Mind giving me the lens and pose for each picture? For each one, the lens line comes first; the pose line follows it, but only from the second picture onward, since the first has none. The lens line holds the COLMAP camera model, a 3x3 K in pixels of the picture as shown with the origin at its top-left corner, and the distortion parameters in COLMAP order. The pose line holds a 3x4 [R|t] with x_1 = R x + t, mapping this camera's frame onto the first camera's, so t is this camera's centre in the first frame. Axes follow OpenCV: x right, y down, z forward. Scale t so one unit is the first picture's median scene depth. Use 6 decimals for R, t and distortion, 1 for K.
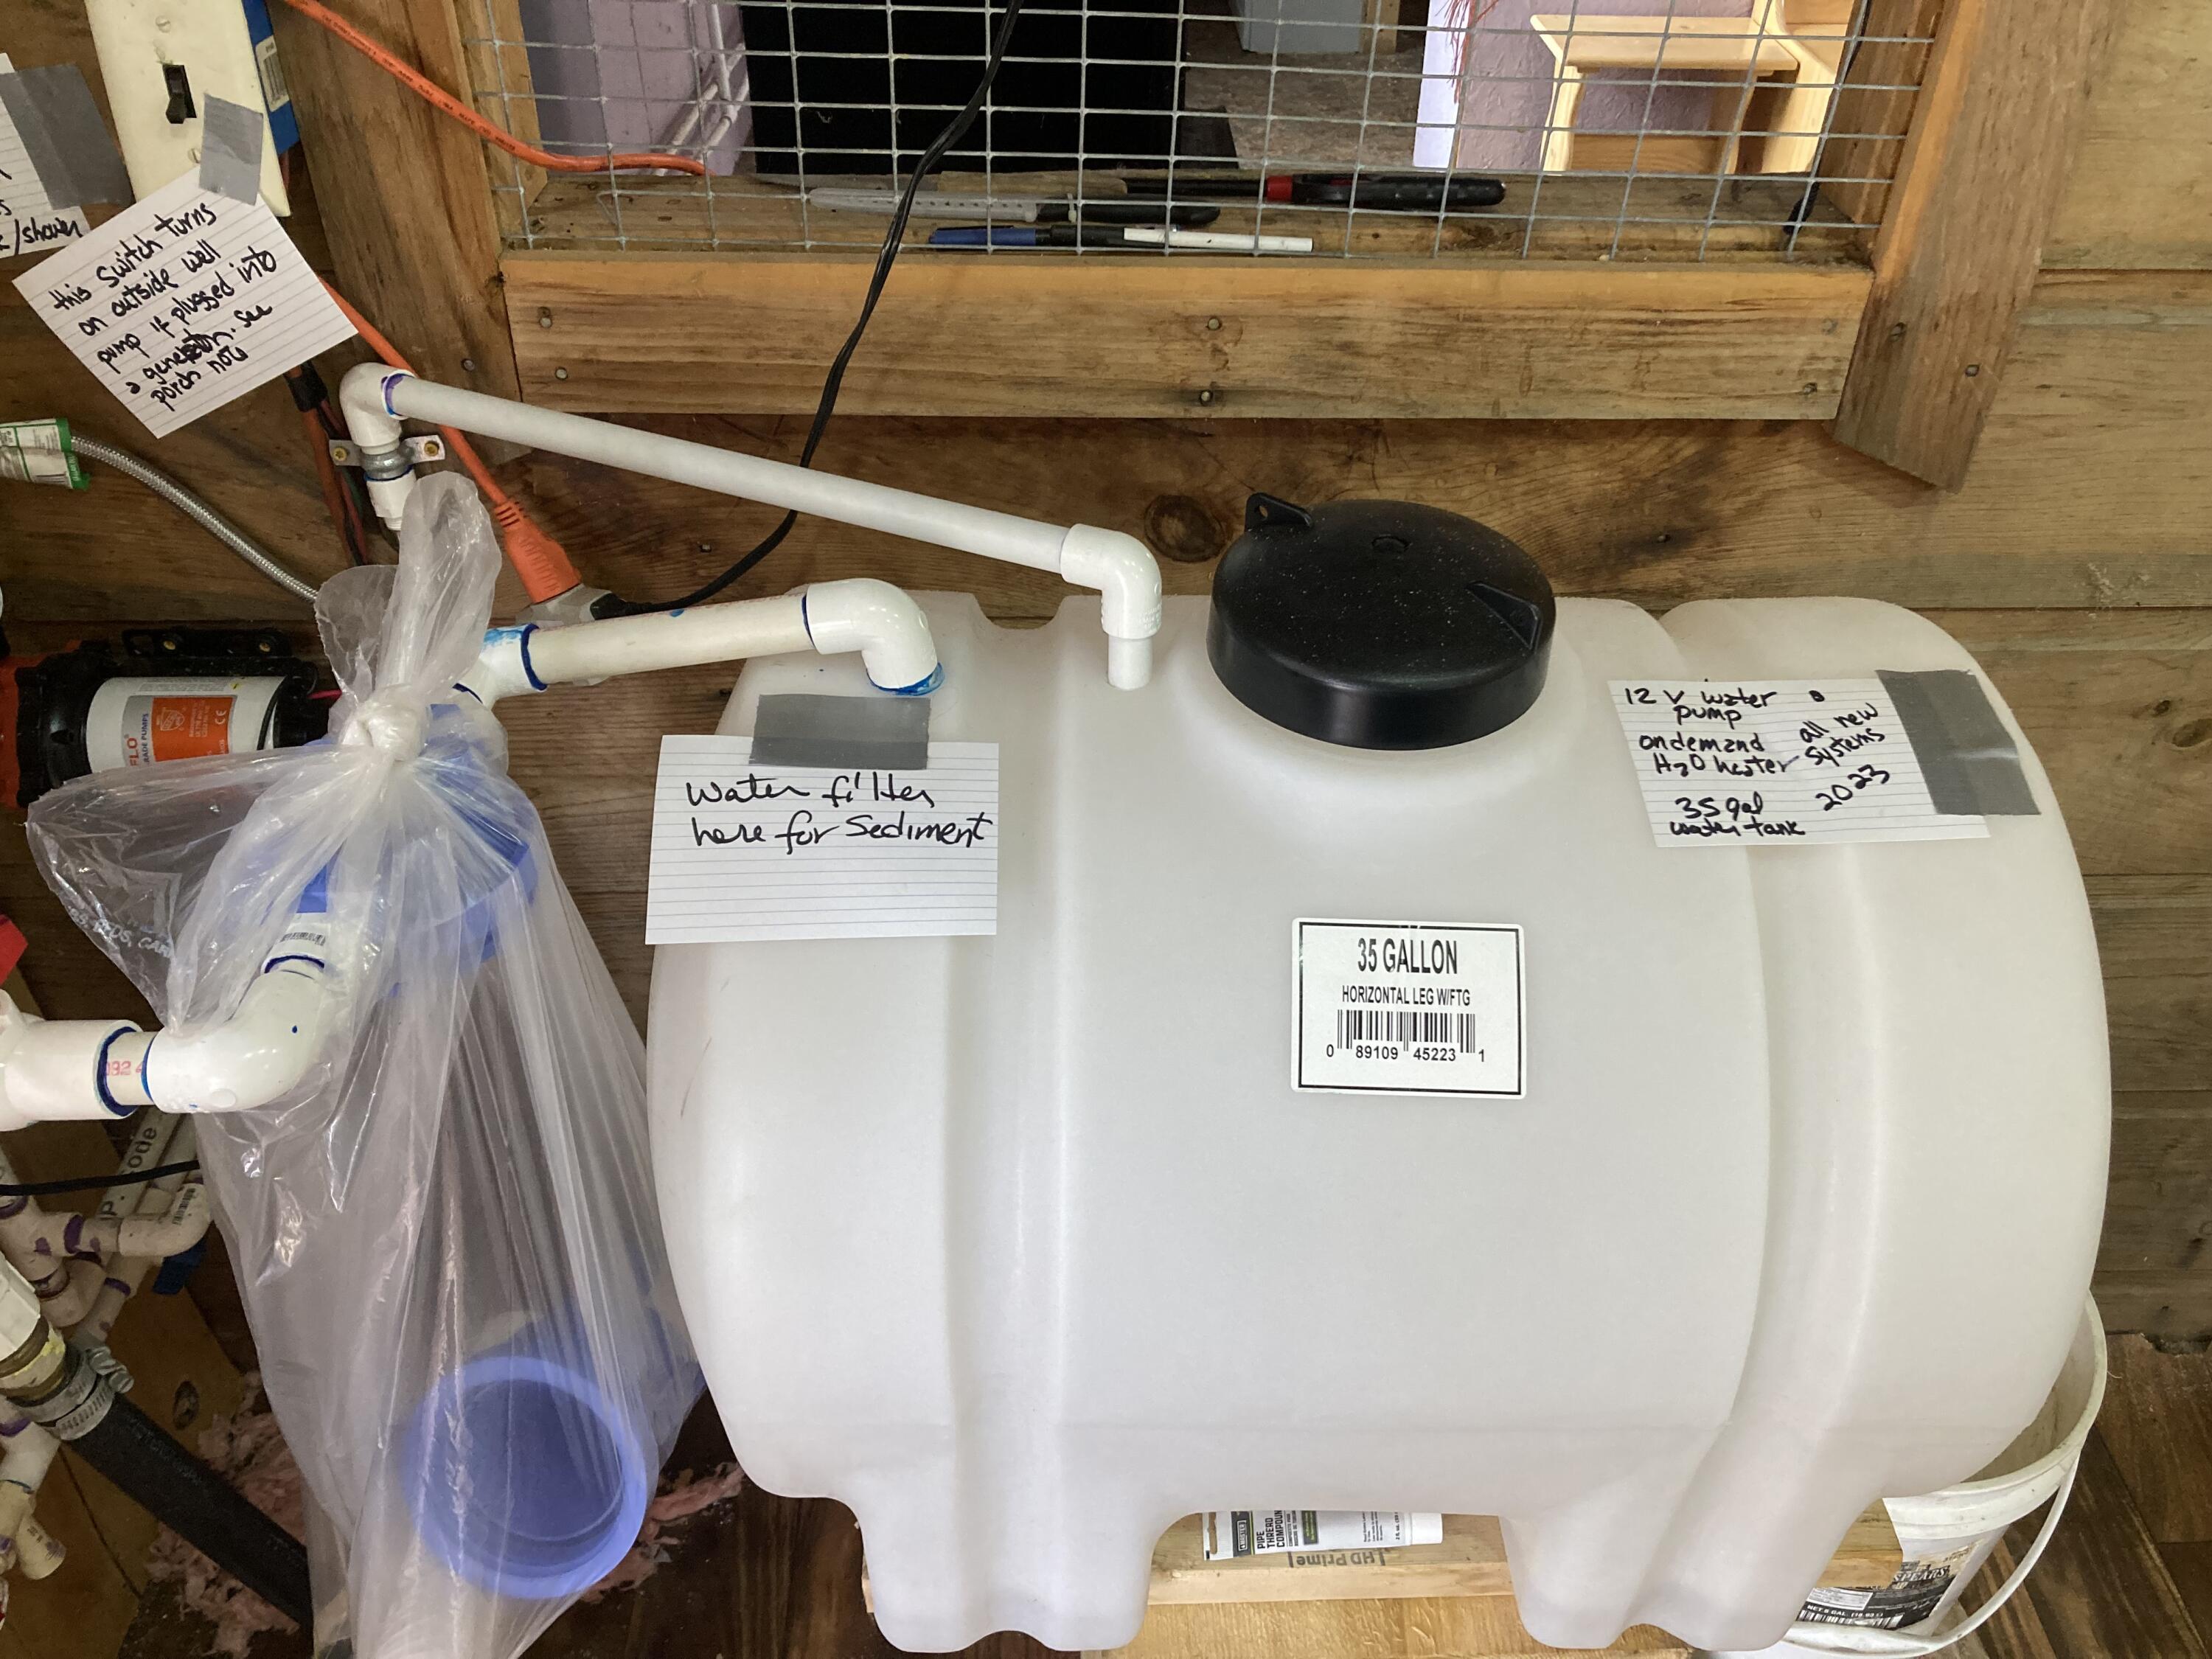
lens RADIAL K [[1849.5, 0, 1104.9], [0, 1849.5, 824.9], [0, 0, 1]] dist [0.006235, 0.012296]
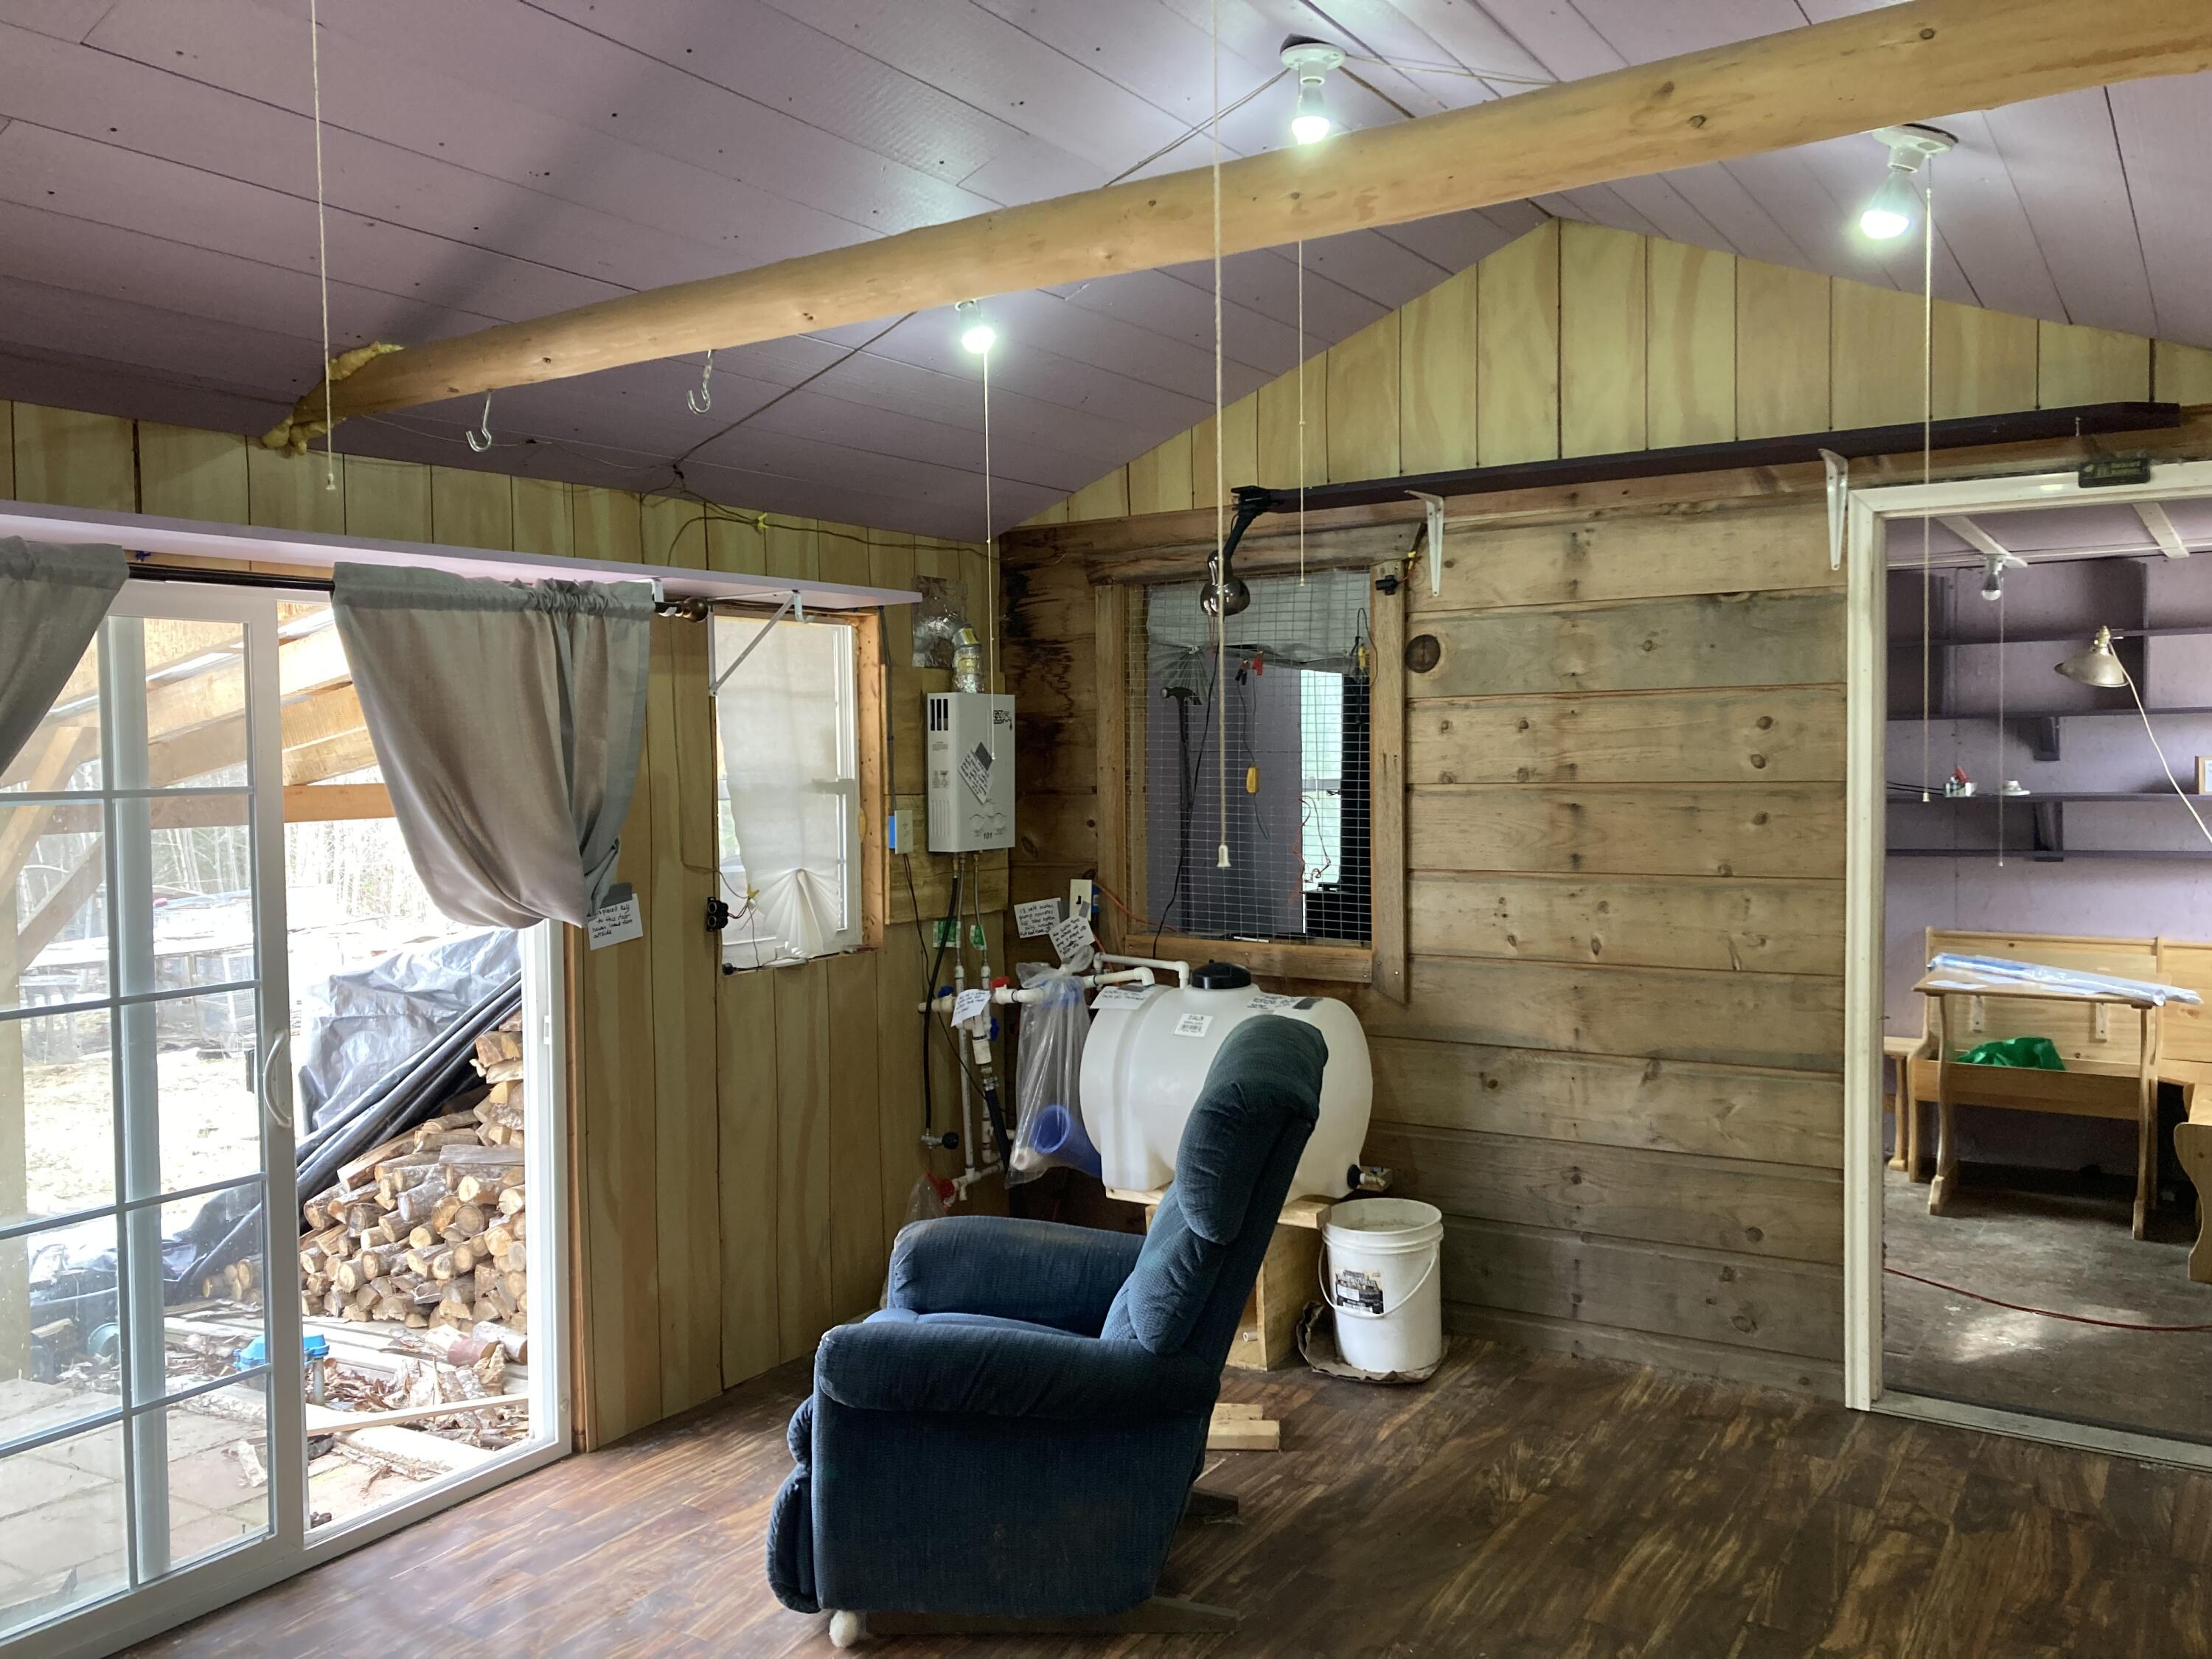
lens RADIAL K [[1849.5, 0, 1097.6], [0, 1849.5, 824.3], [0, 0, 1]] dist [0.006235, 0.012296]
pose [[0.822846, -0.011651, -0.568145, 2.913781], [-0.323629, 0.812208, -0.485368, 2.260974], [0.467107, 0.583251, 0.664552, -3.061448]]
